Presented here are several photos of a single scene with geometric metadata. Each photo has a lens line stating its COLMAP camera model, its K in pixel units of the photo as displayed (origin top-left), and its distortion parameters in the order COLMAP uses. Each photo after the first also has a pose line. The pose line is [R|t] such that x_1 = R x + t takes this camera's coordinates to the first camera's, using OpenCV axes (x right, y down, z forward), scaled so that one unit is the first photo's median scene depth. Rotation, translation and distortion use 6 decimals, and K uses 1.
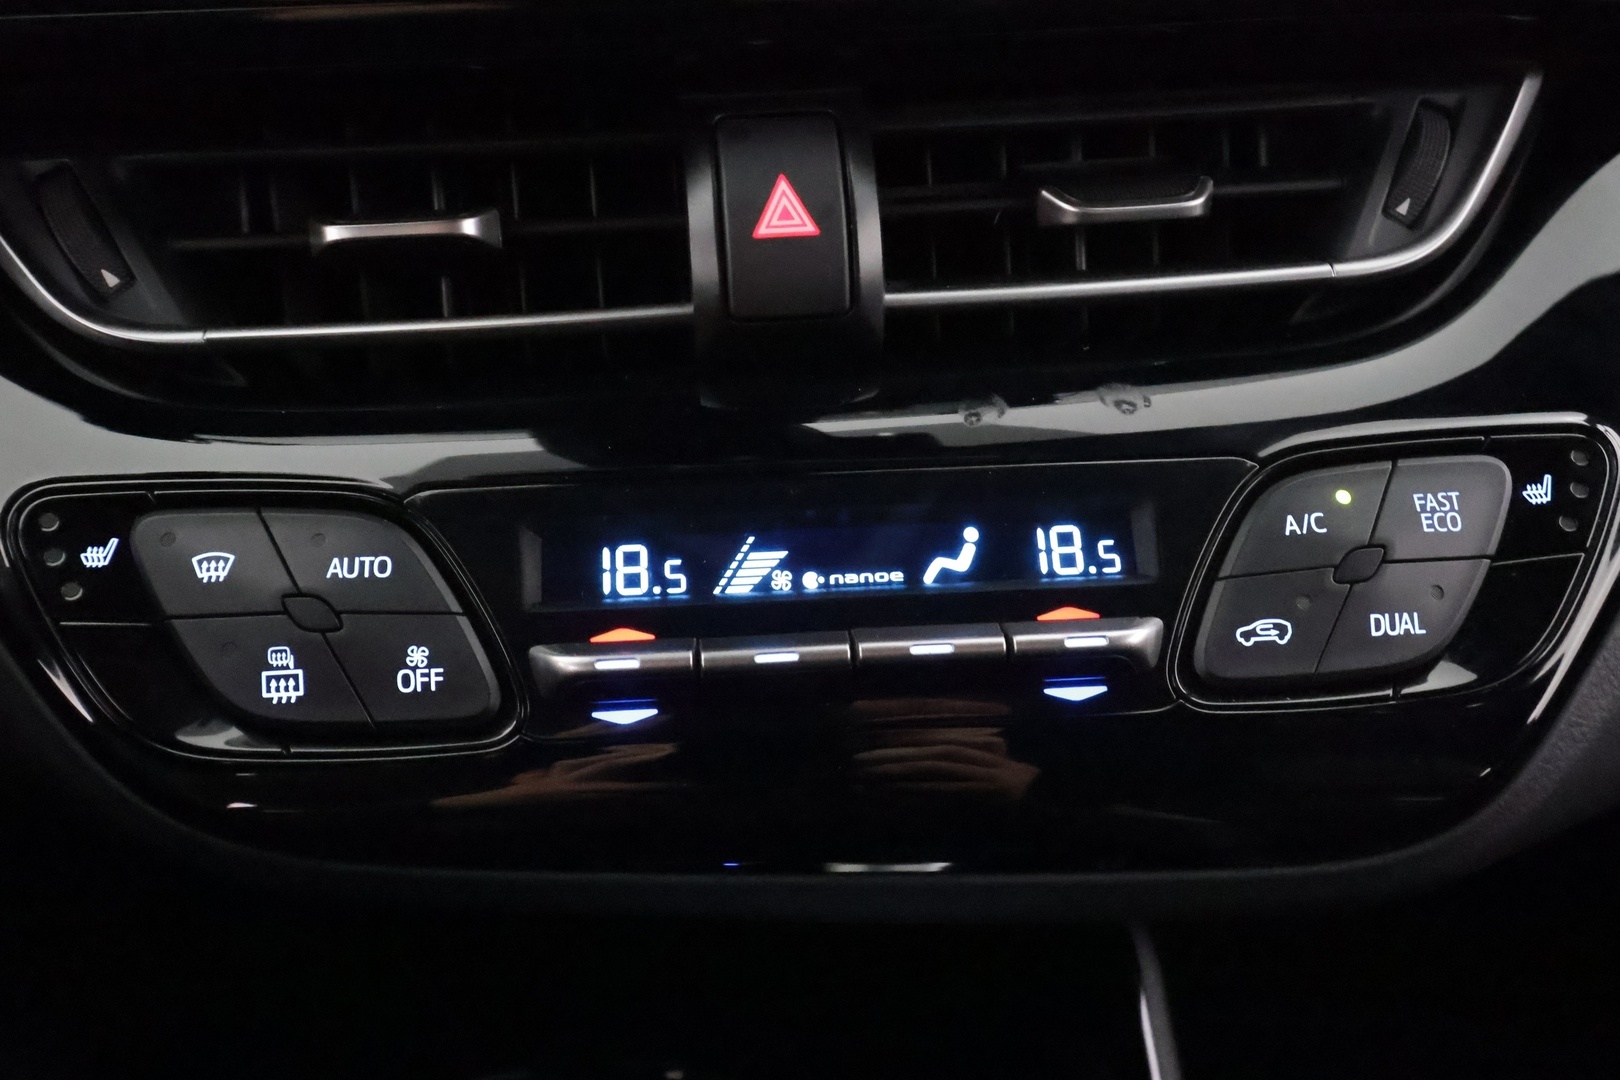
lens RADIAL K [[1299.1, 0, 809.8], [0, 1299.1, 536.5], [0, 0, 1]] dist [0.005395, -0.013486]
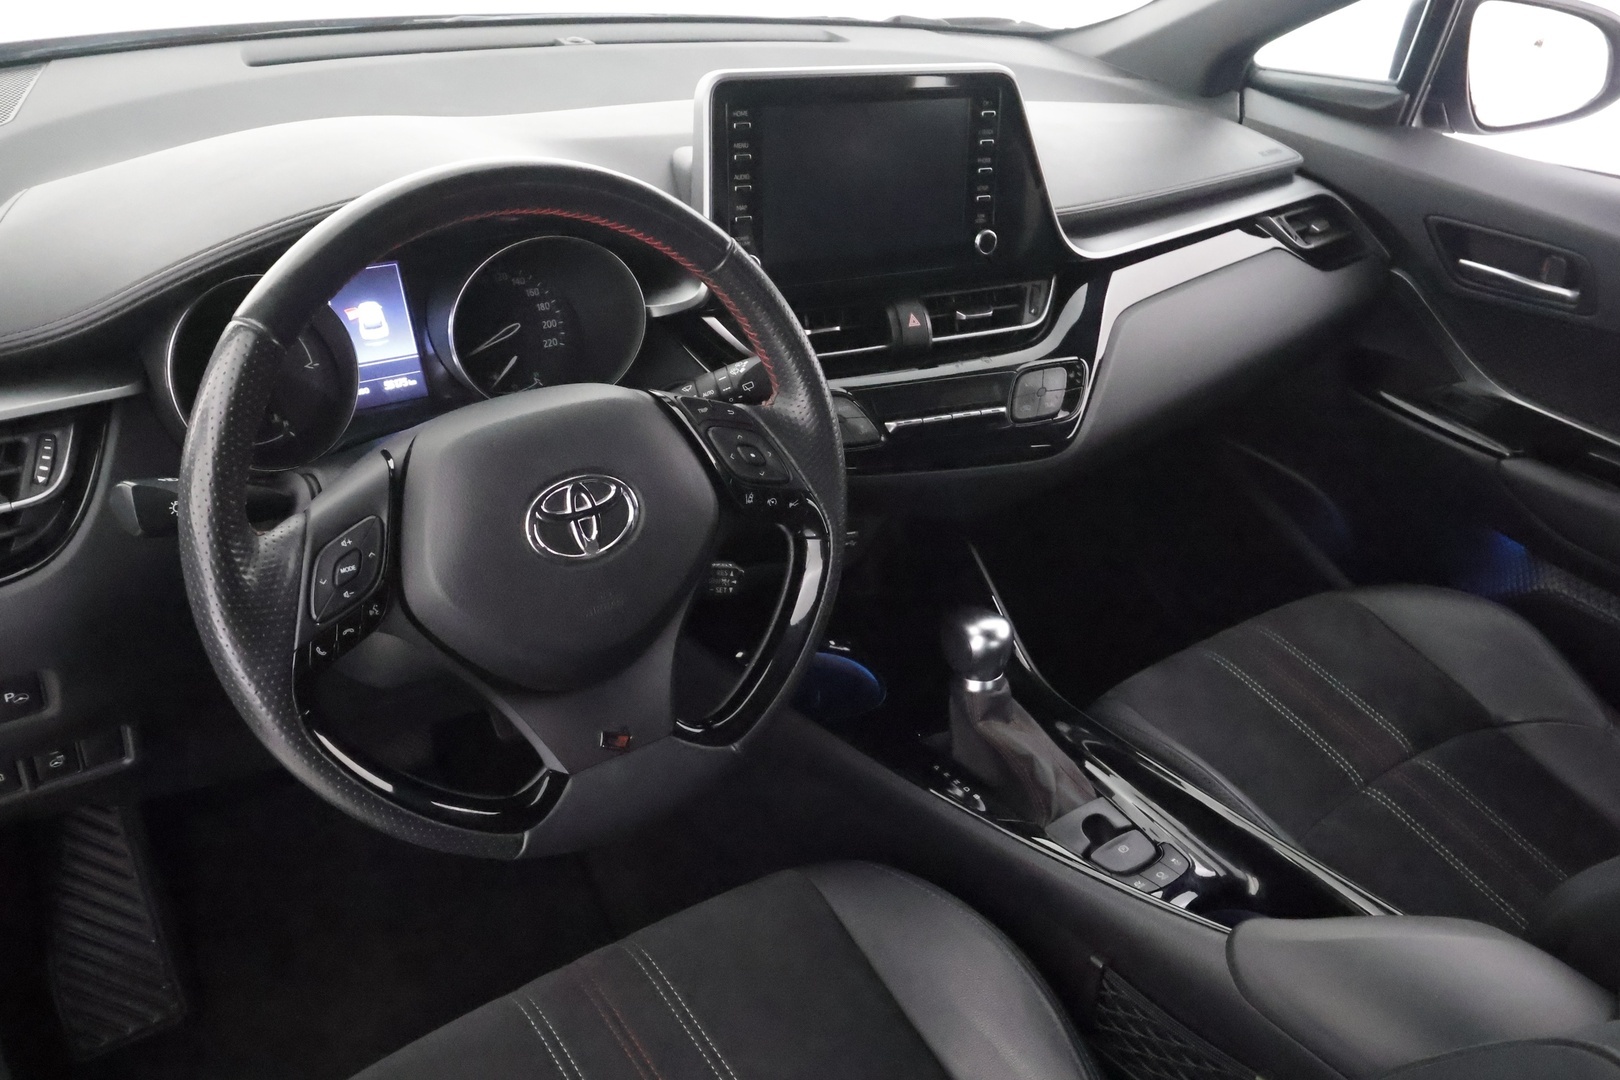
lens RADIAL K [[1299.1, 0, 814.0], [0, 1299.1, 537.7], [0, 0, 1]] dist [0.005395, -0.013486]
pose [[0.917463, -0.116200, 0.380473, -1.977663], [0.128779, 0.991644, -0.007678, 0.433932], [-0.376402, 0.056041, 0.924760, -2.708566]]
